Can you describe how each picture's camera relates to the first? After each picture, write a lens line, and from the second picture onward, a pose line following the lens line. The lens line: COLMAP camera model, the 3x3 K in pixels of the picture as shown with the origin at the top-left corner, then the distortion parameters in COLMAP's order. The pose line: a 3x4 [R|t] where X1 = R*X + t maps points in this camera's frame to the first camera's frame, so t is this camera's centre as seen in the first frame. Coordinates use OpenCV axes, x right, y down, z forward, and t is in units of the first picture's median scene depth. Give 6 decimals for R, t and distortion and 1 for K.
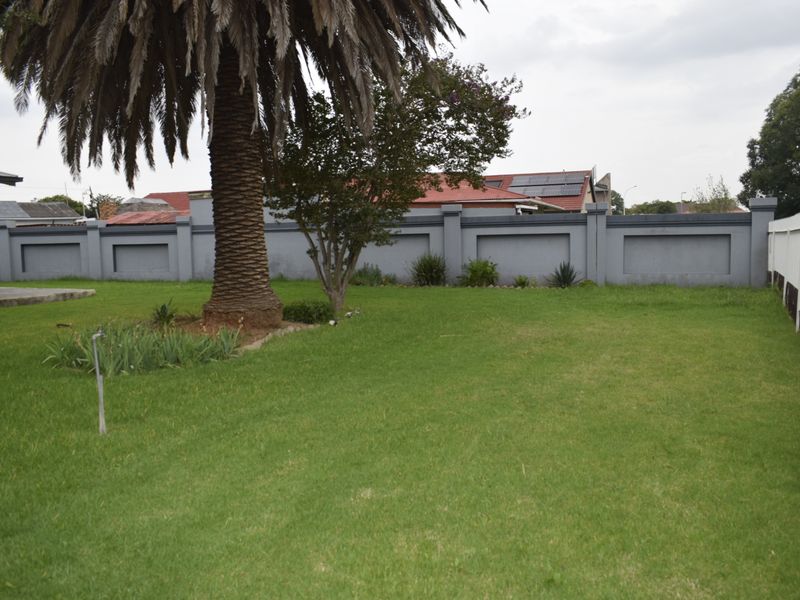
lens RADIAL K [[695.3, 0, 405.5], [0, 695.3, 296.1], [0, 0, 1]] dist [-0.022196, 0.012975]
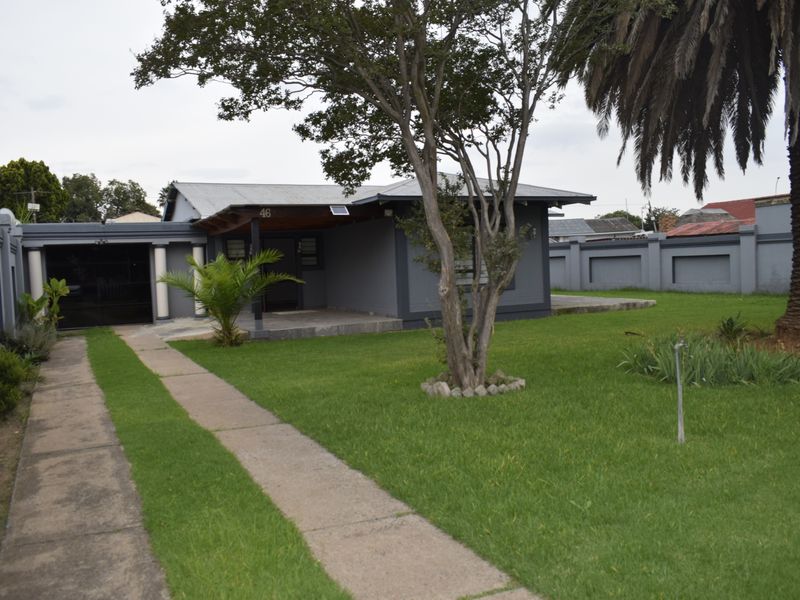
lens RADIAL K [[695.3, 0, 405.5], [0, 695.3, 296.1], [0, 0, 1]] dist [-0.022196, 0.012975]
pose [[0.726651, 0.022893, -0.686626, -0.022618], [-0.034385, 0.999404, -0.003068, 0.000925], [0.686146, 0.025839, 0.727005, -0.009329]]
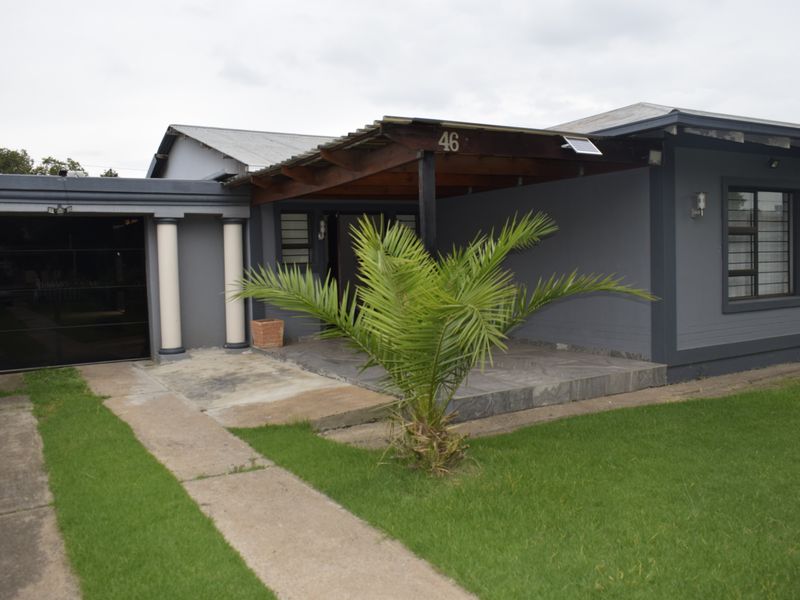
lens RADIAL K [[695.3, 0, 405.5], [0, 695.3, 296.1], [0, 0, 1]] dist [-0.022196, 0.012975]
pose [[0.782488, 0.031618, -0.621862, -0.900395], [-0.042396, 0.999098, -0.002549, -0.017611], [0.621221, 0.028359, 0.783122, 0.318675]]
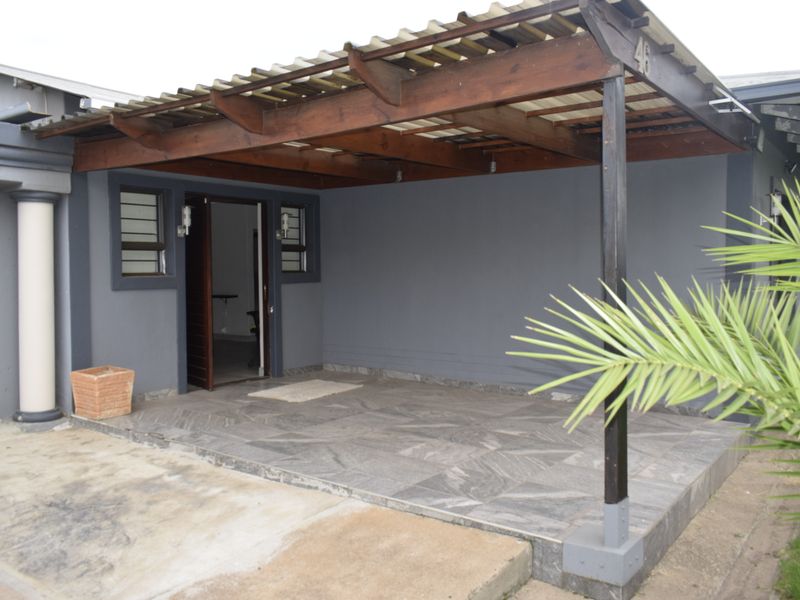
lens RADIAL K [[695.3, 0, 405.5], [0, 695.3, 296.1], [0, 0, 1]] dist [-0.022196, 0.012975]
pose [[0.963966, 0.028235, -0.264522, -1.325431], [-0.039593, 0.998504, -0.037703, -0.028534], [0.263062, 0.046818, 0.963642, 0.502356]]
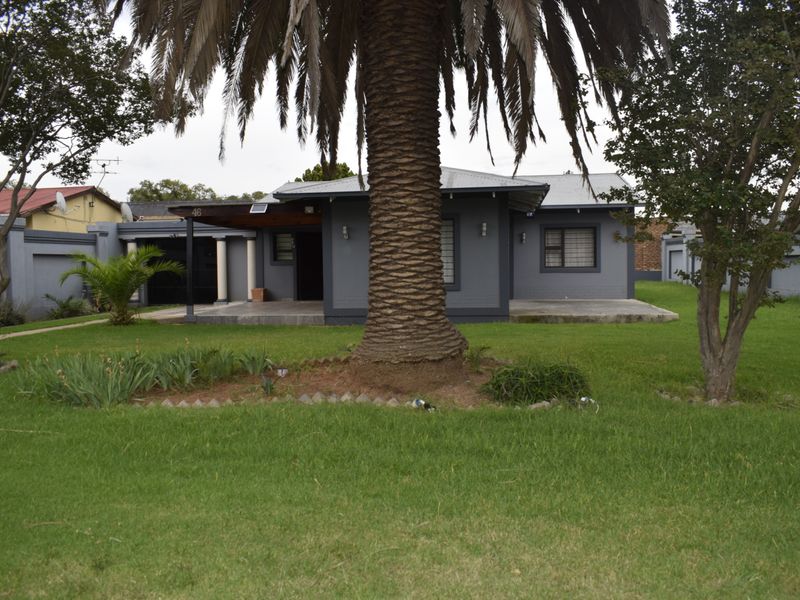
lens RADIAL K [[695.3, 0, 405.5], [0, 695.3, 296.1], [0, 0, 1]] dist [-0.022196, 0.012975]
pose [[0.223564, 0.062790, -0.972665, 0.517240], [-0.074379, 0.996112, 0.047208, -0.088220], [0.971847, 0.061792, 0.227365, 1.014619]]
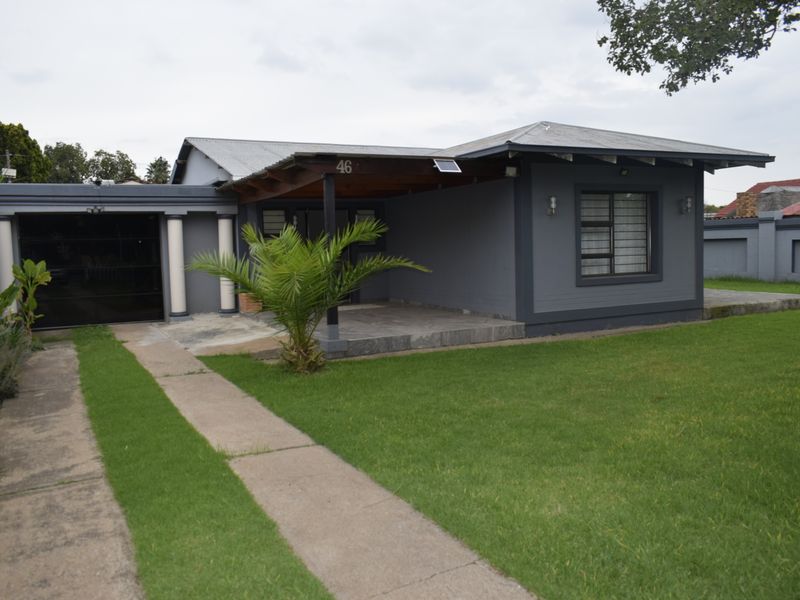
lens RADIAL K [[695.3, 0, 405.5], [0, 695.3, 296.1], [0, 0, 1]] dist [-0.022196, 0.012975]
pose [[0.739667, 0.048428, -0.671228, -0.534019], [-0.044956, 0.998735, 0.022517, -0.011458], [0.671469, 0.013520, 0.740909, 0.185775]]
